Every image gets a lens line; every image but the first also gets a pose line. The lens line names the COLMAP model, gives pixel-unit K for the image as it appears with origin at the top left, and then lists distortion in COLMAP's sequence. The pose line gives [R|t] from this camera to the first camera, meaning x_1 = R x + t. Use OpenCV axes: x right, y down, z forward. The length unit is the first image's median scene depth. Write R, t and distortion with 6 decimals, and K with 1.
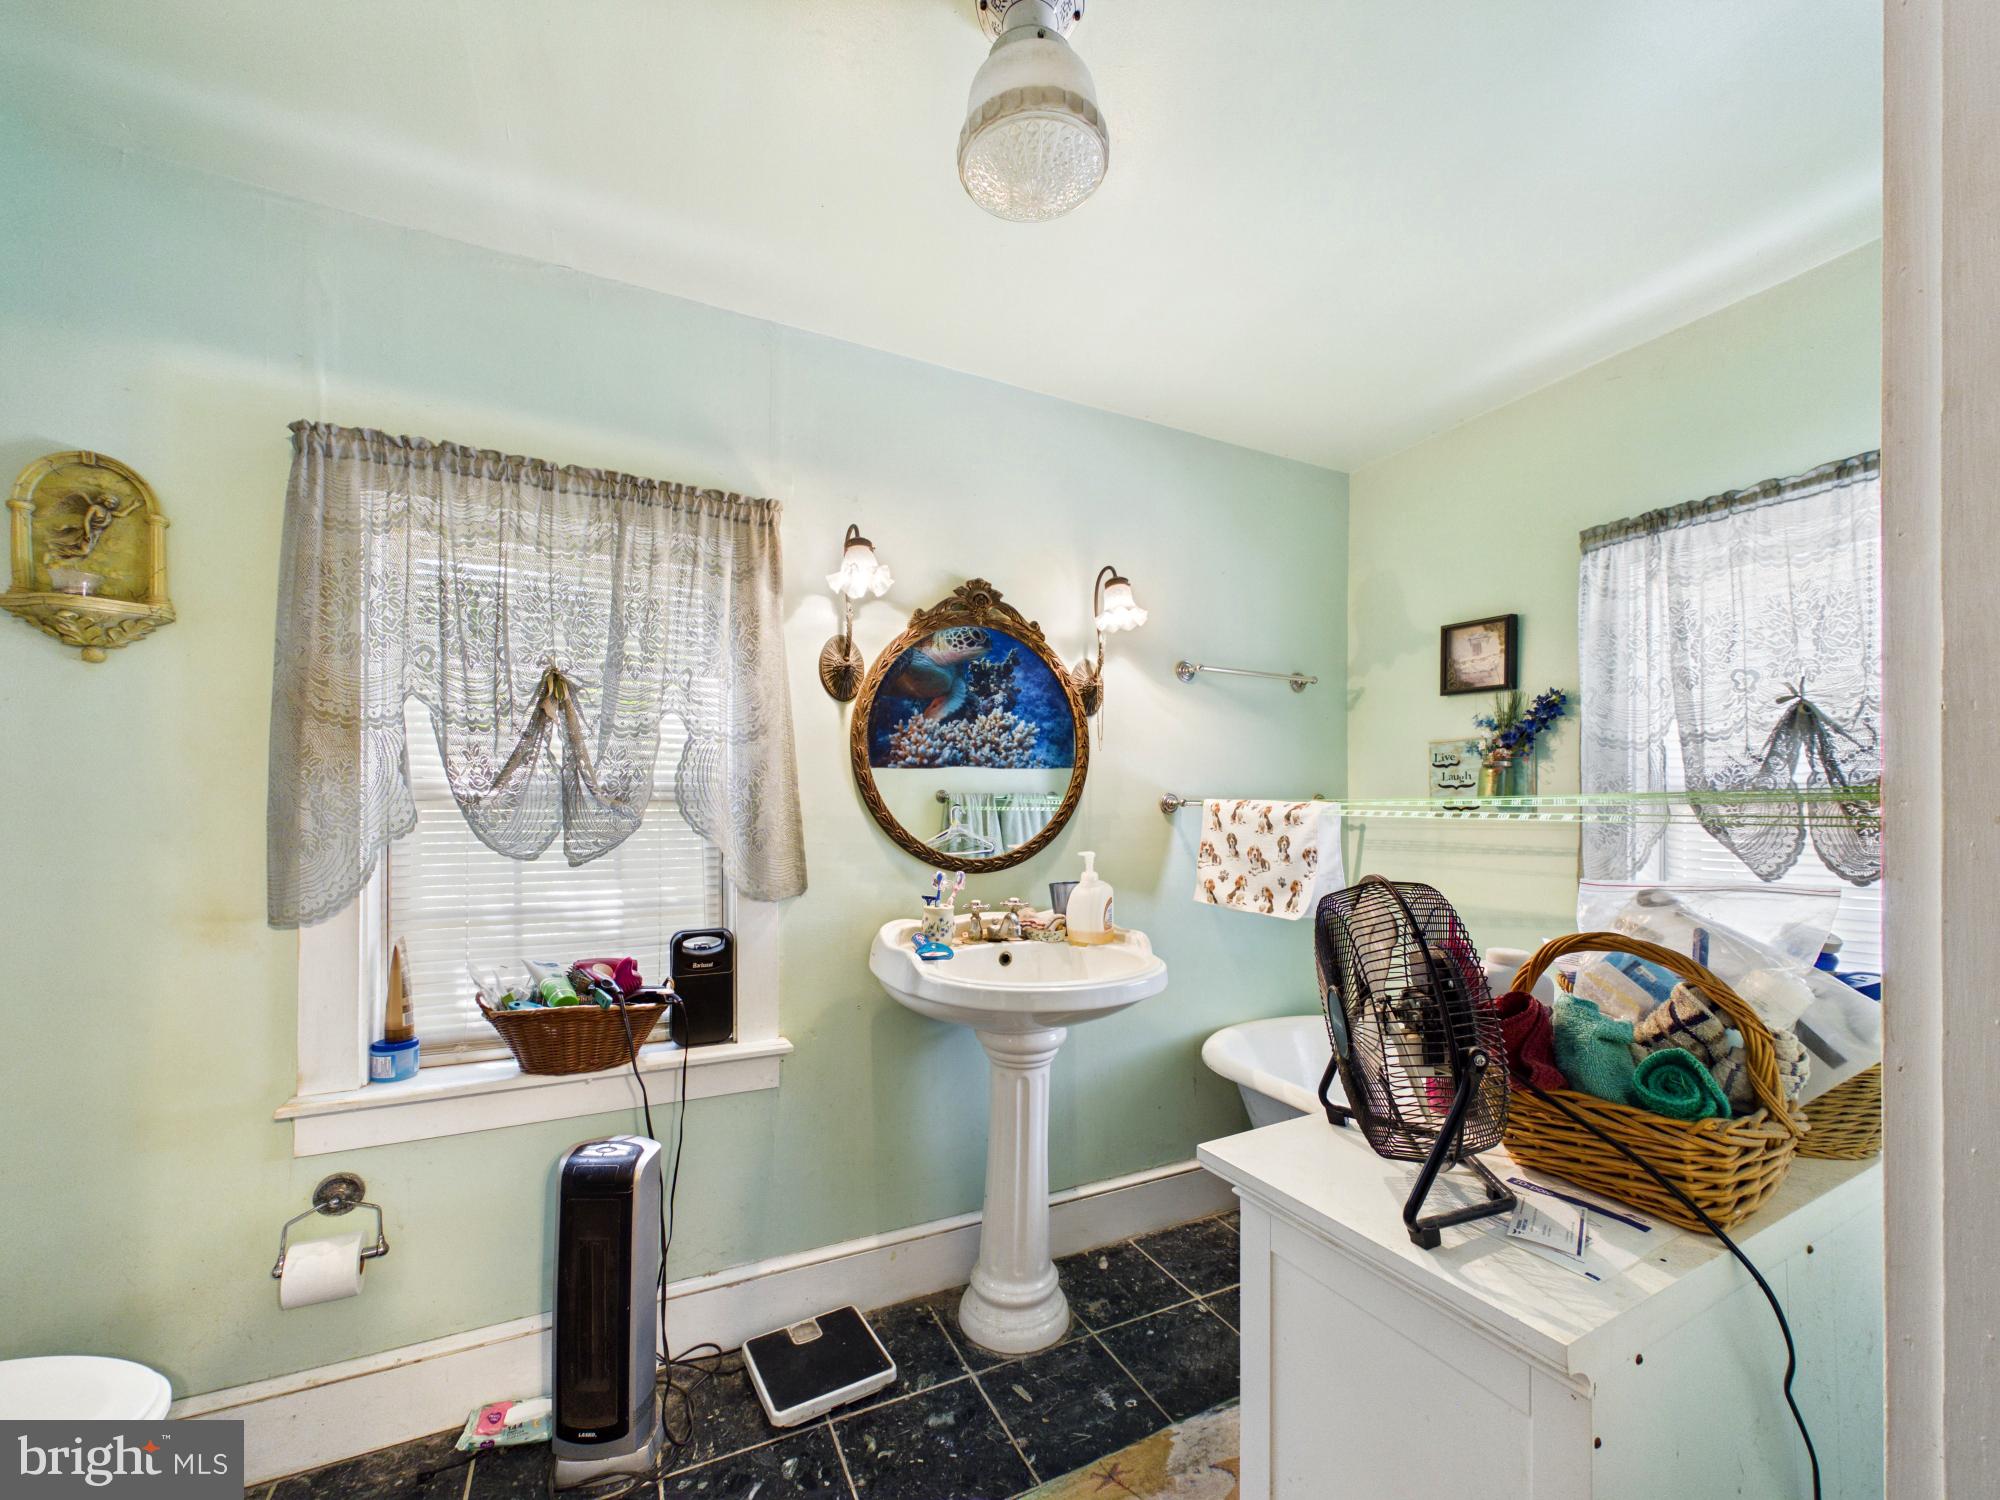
lens RADIAL K [[808.2, 0, 1000.3], [0, 808.2, 803.0], [0, 0, 1]] dist [0.002375, -0.000285]
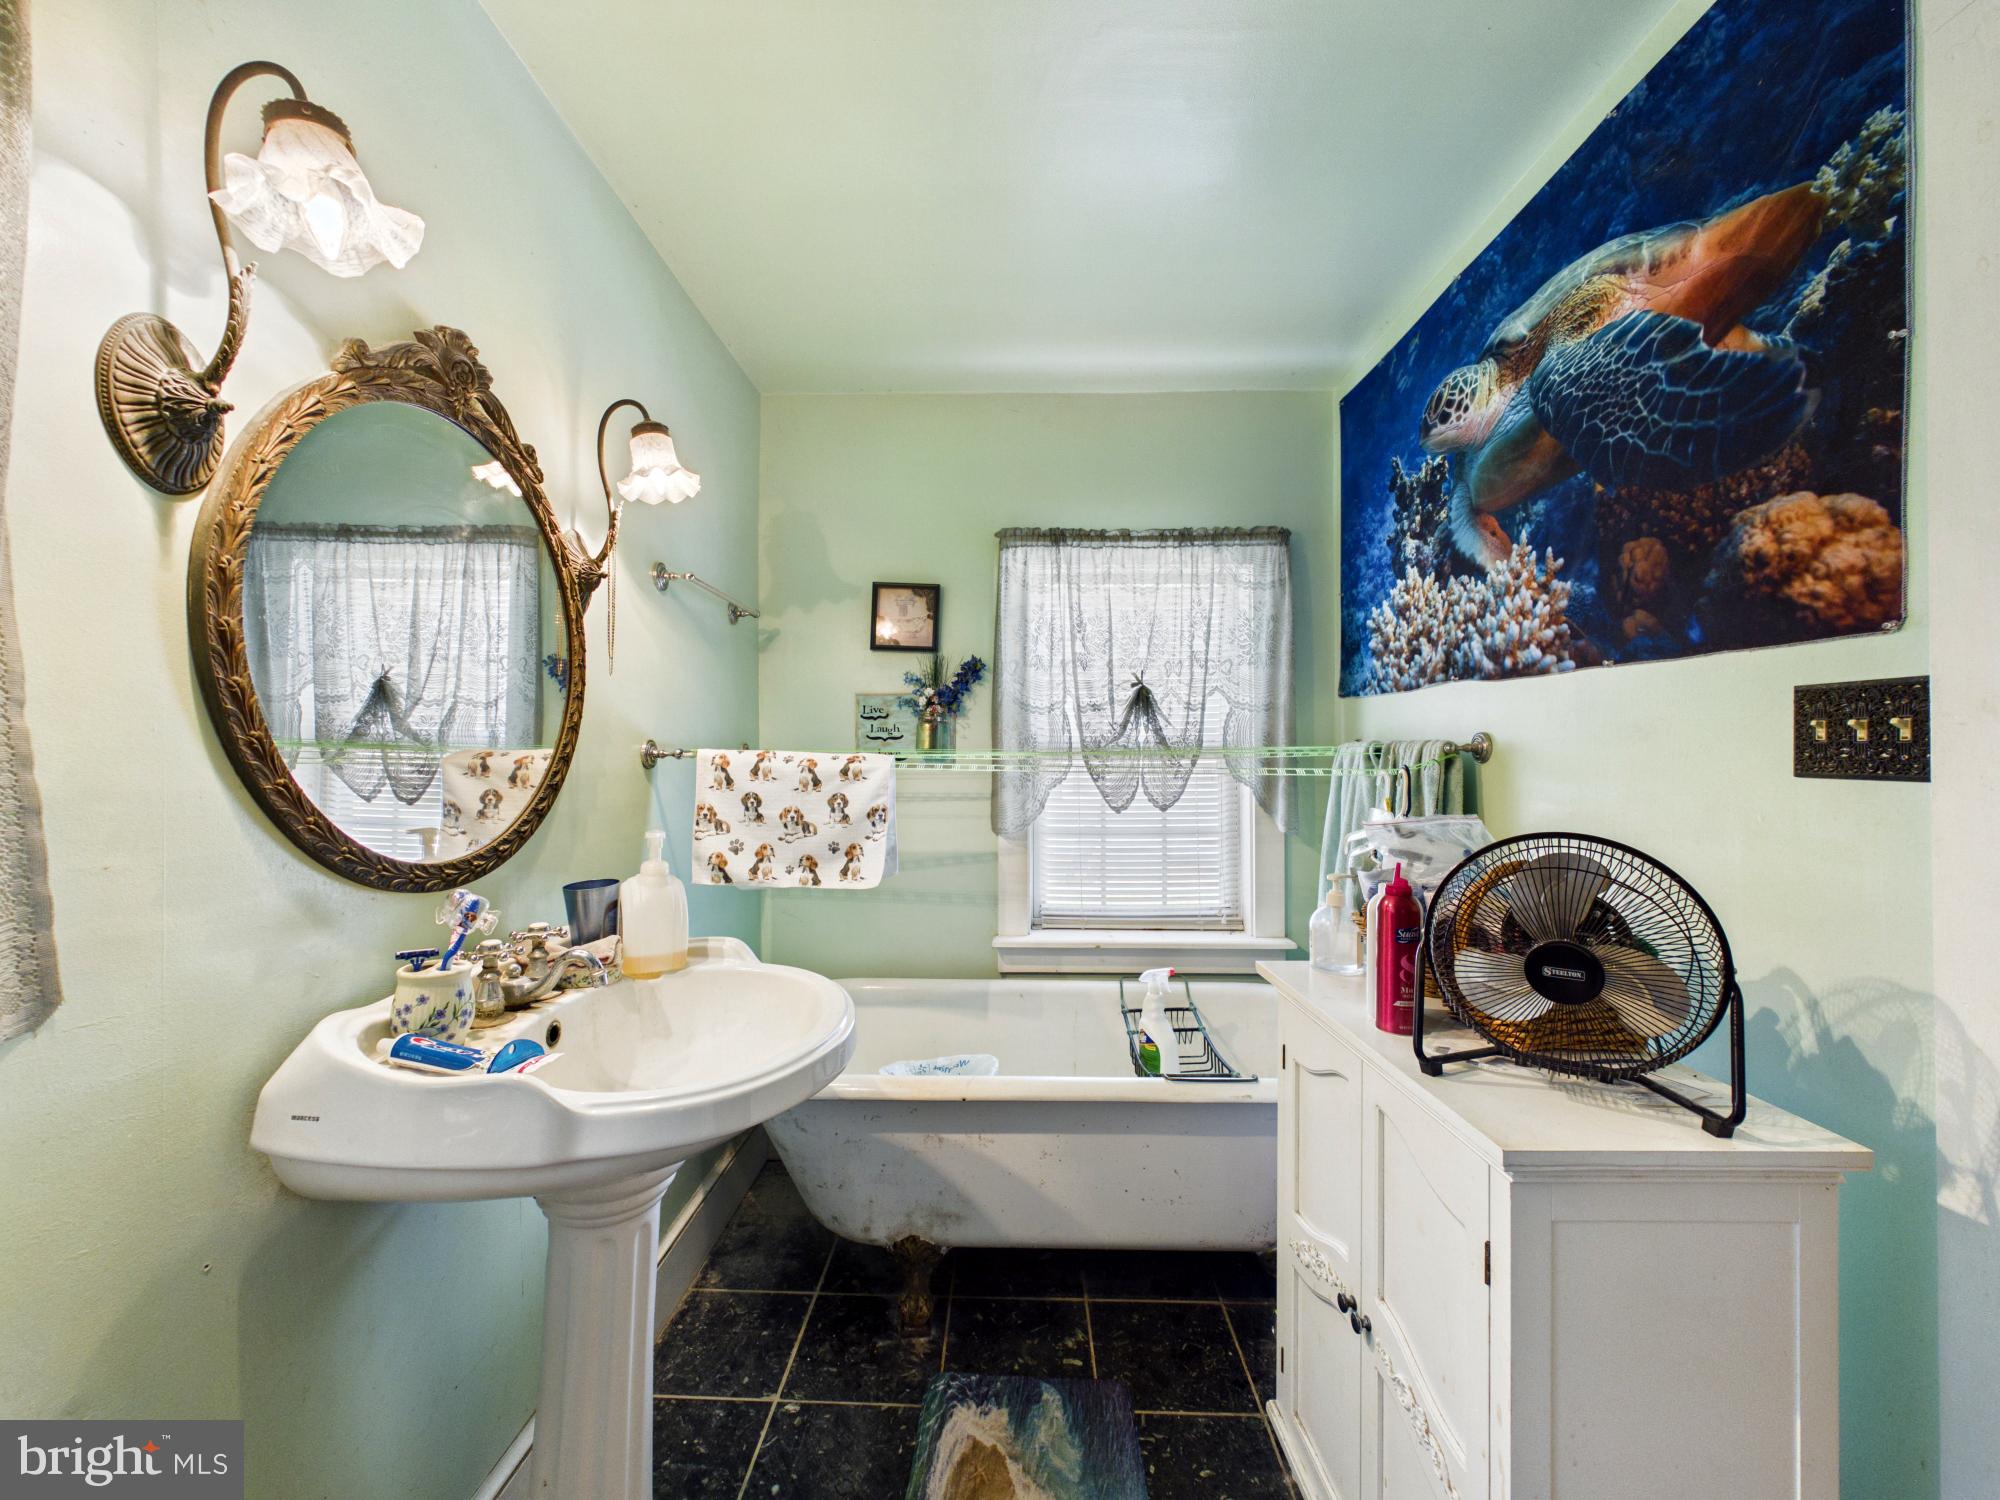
lens RADIAL K [[808.2, 0, 999.5], [0, 808.2, 746.4], [0, 0, 1]] dist [0.002375, -0.000285]
pose [[0.461782, 0.009964, 0.886937, -0.330839], [-0.009141, 0.999937, -0.006474, -0.005433], [-0.886946, -0.005118, 0.461844, 0.439650]]
